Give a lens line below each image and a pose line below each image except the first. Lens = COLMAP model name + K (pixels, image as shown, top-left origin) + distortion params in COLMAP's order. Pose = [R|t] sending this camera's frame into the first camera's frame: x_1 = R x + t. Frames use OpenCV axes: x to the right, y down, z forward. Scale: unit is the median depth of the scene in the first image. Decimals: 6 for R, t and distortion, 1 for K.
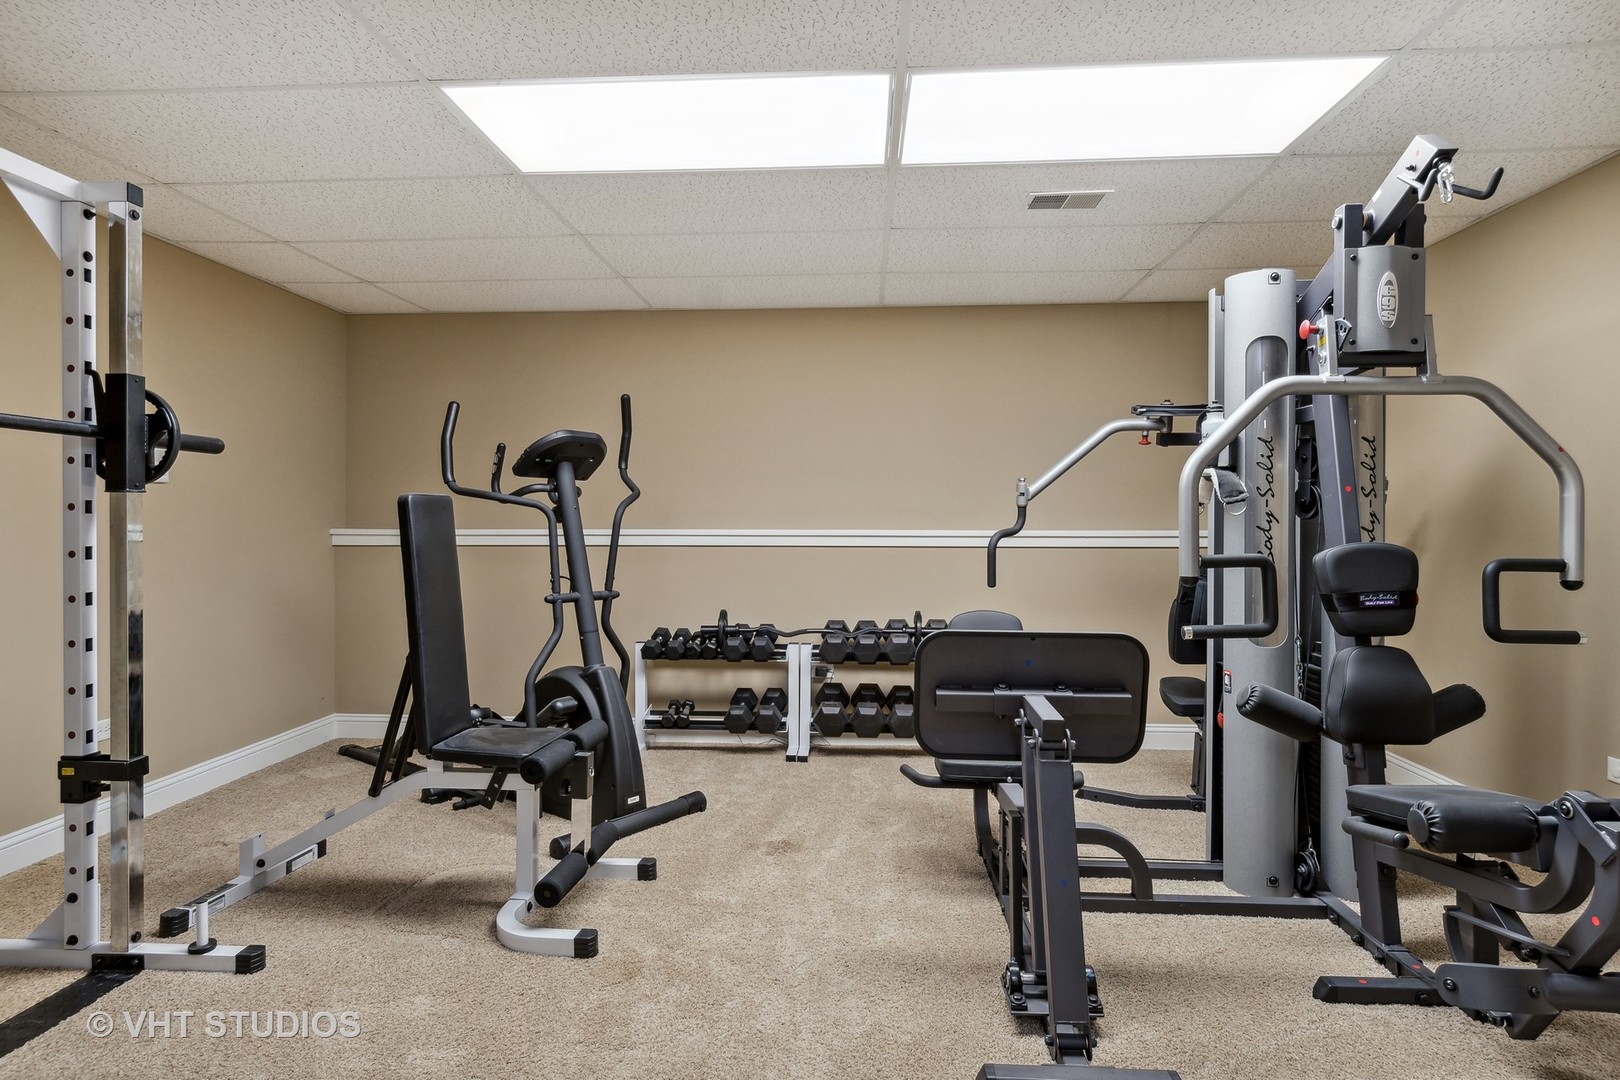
lens RADIAL K [[872.1, 0, 805.8], [0, 872.1, 536.4], [0, 0, 1]] dist [0.005129, -0.000445]
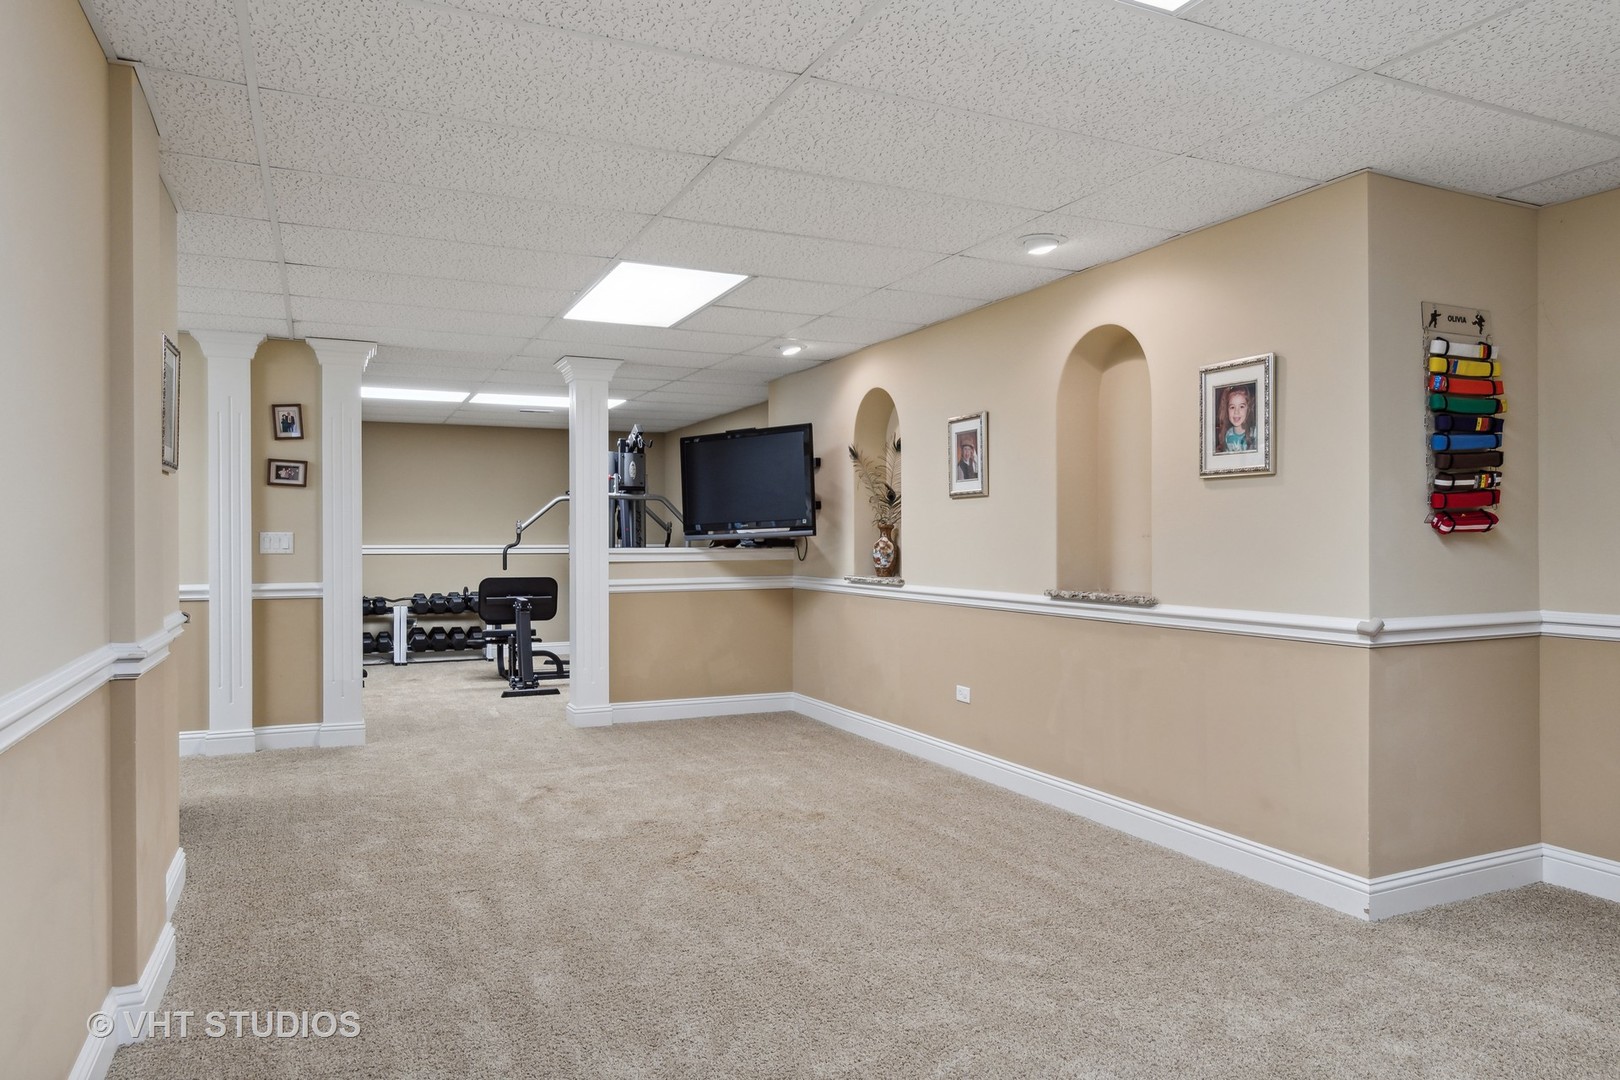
lens RADIAL K [[1042.9, 0, 803.1], [0, 1042.9, 545.8], [0, 0, 1]] dist [0.005200, -0.000203]
pose [[0.877312, -0.002789, 0.479912, -0.327683], [0.009034, 0.999902, -0.010705, 0.026277], [-0.479835, 0.013727, 0.877251, -1.404553]]
